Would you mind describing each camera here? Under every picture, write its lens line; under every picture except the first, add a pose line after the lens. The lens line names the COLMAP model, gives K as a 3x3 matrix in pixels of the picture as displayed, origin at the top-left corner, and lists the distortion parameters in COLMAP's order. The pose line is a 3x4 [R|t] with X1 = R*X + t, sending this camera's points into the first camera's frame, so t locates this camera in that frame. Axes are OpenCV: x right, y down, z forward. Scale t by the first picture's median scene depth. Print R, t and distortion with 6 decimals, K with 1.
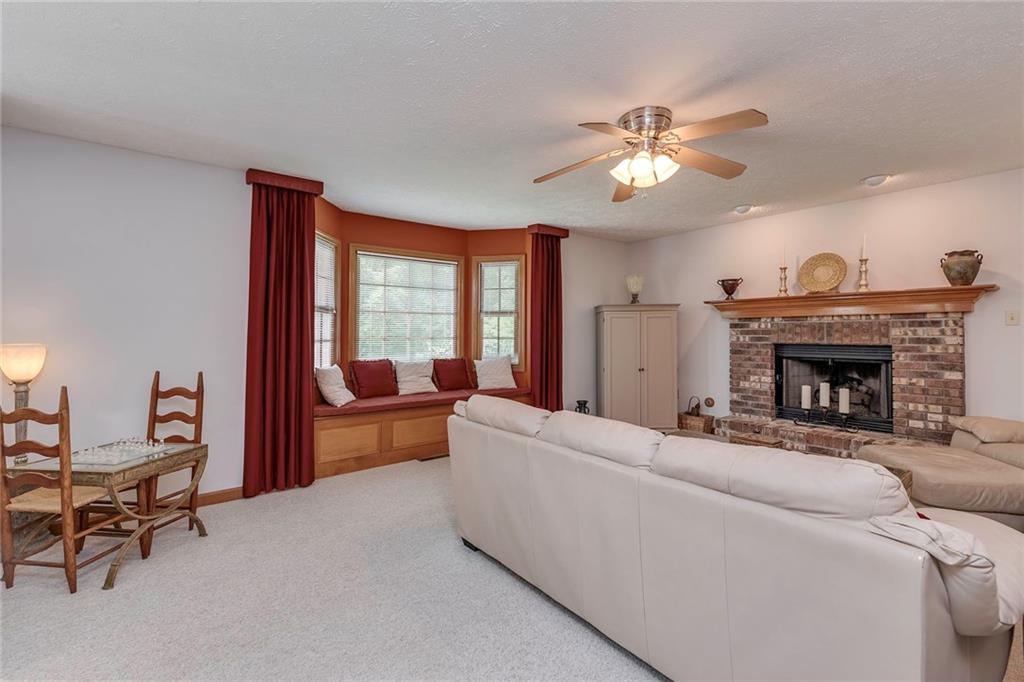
lens RADIAL K [[445.2, 0, 512.2], [0, 445.2, 336.9], [0, 0, 1]] dist [-0.000934, -0.000257]
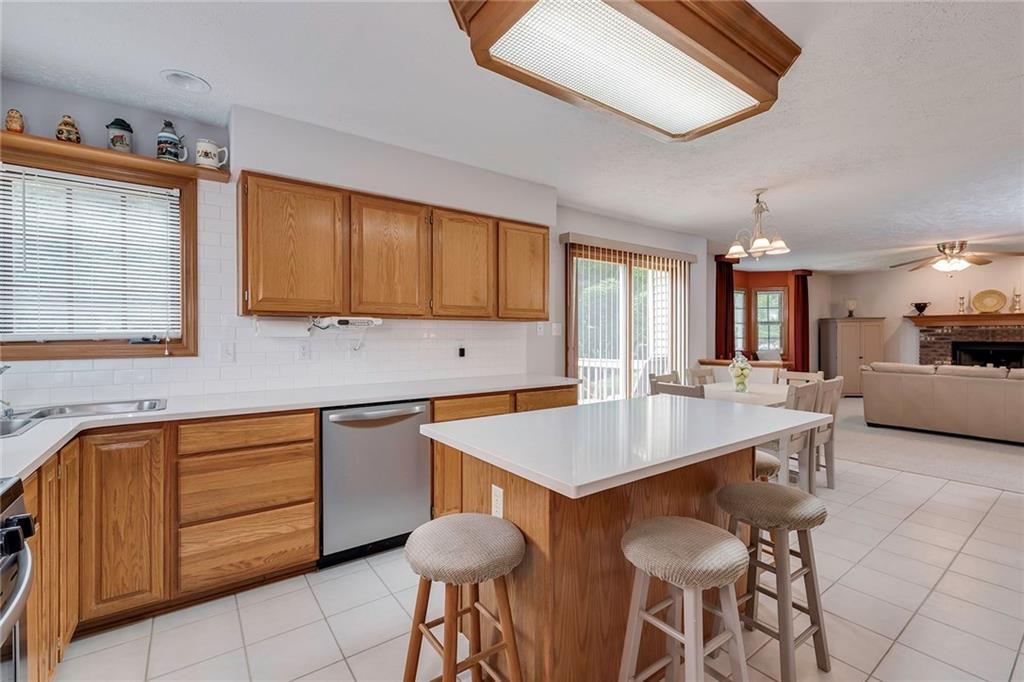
lens RADIAL K [[445.2, 0, 512.2], [0, 445.2, 336.9], [0, 0, 1]] dist [-0.000934, -0.000257]
pose [[0.999620, 0.000475, -0.027550, -0.989389], [-0.000484, 1.000000, -0.000303, -0.001326], [0.027550, 0.000316, 0.999620, -0.702674]]
